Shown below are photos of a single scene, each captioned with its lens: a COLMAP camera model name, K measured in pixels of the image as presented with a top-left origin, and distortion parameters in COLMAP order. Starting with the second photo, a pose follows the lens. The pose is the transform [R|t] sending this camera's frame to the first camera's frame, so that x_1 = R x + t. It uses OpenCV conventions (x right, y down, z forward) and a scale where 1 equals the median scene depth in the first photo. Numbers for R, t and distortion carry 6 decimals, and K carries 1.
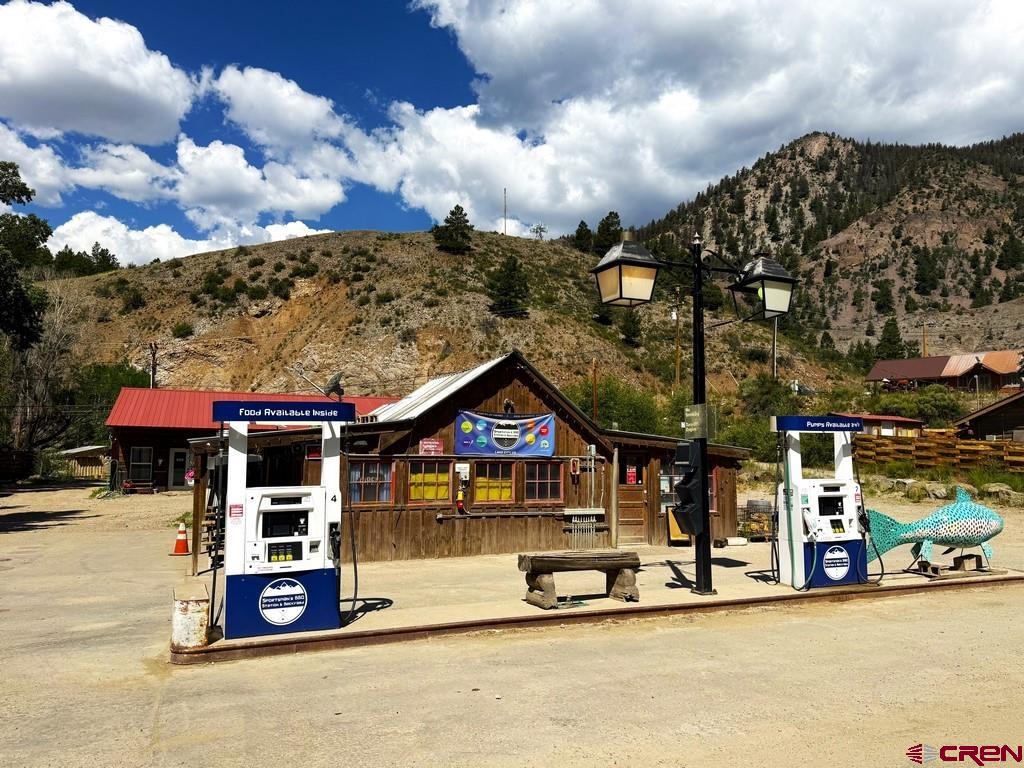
lens RADIAL K [[730.9, 0, 516.2], [0, 730.9, 391.3], [0, 0, 1]] dist [0.101078, -0.153250]
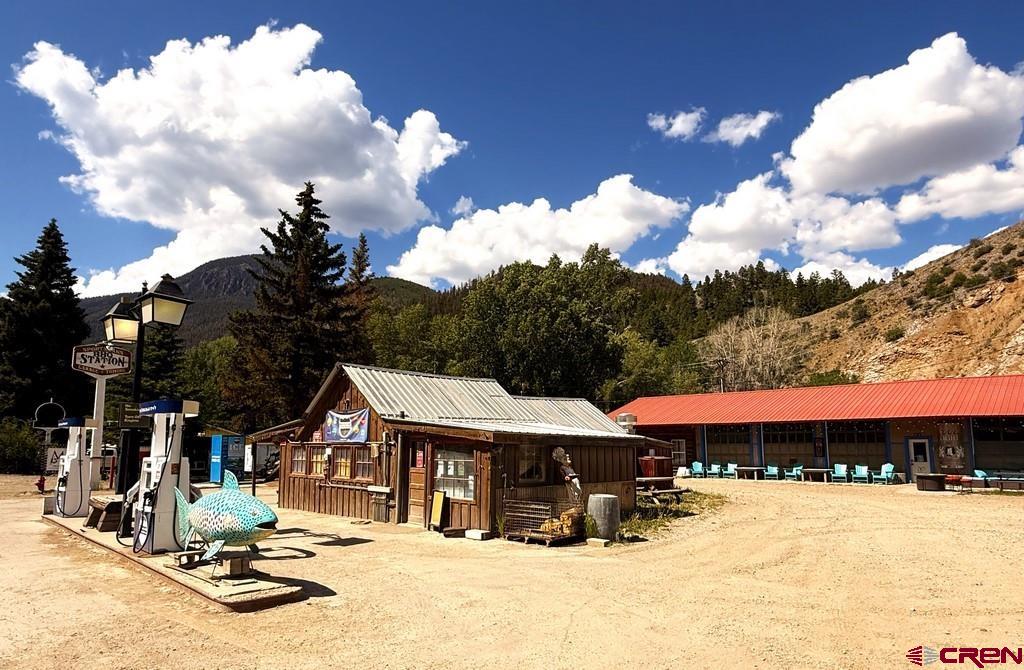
lens RADIAL K [[603.5, 0, 508.4], [0, 603.5, 377.2], [0, 0, 1]] dist [0.000503, 0.001432]
pose [[0.384524, -0.112671, -0.916213, 0.129992], [0.083004, 0.992723, -0.087244, 0.010646], [0.919376, -0.042502, 0.391077, 0.099139]]
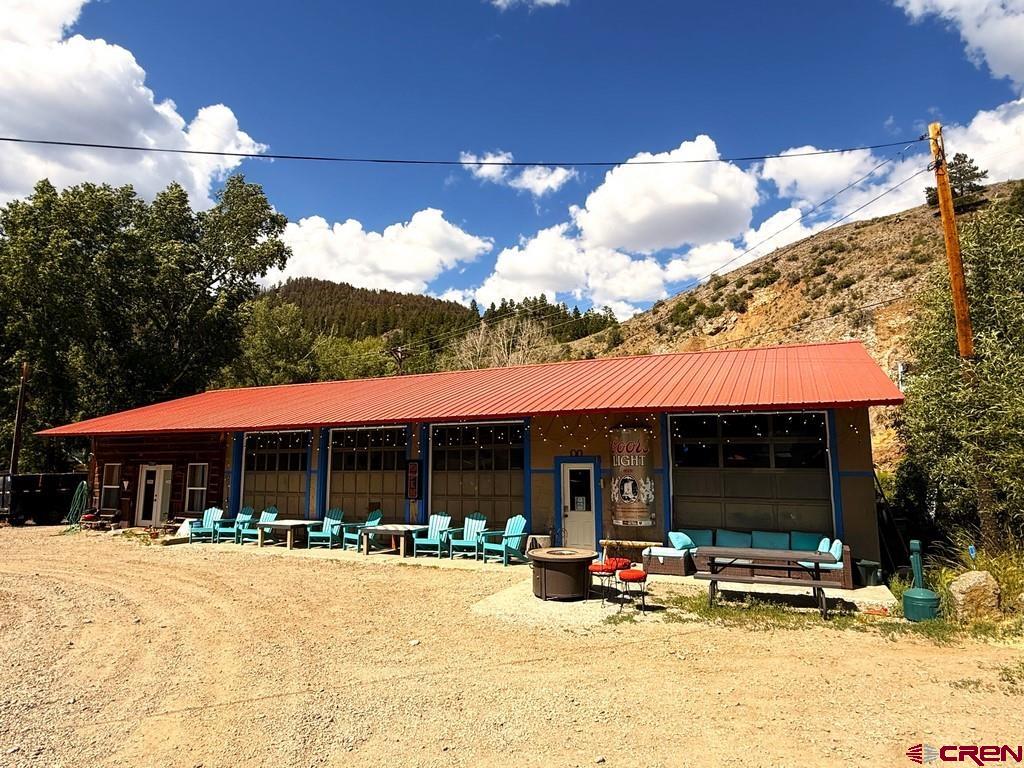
lens RADIAL K [[602.0, 0, 512.0], [0, 602.0, 384.0], [0, 0, 1]] dist [-0.000525, 0.000362]
pose [[0.666009, -0.116396, -0.736807, 0.053067], [0.067744, 0.993107, -0.095649, 0.022029], [0.742861, 0.013789, 0.669304, 0.245129]]
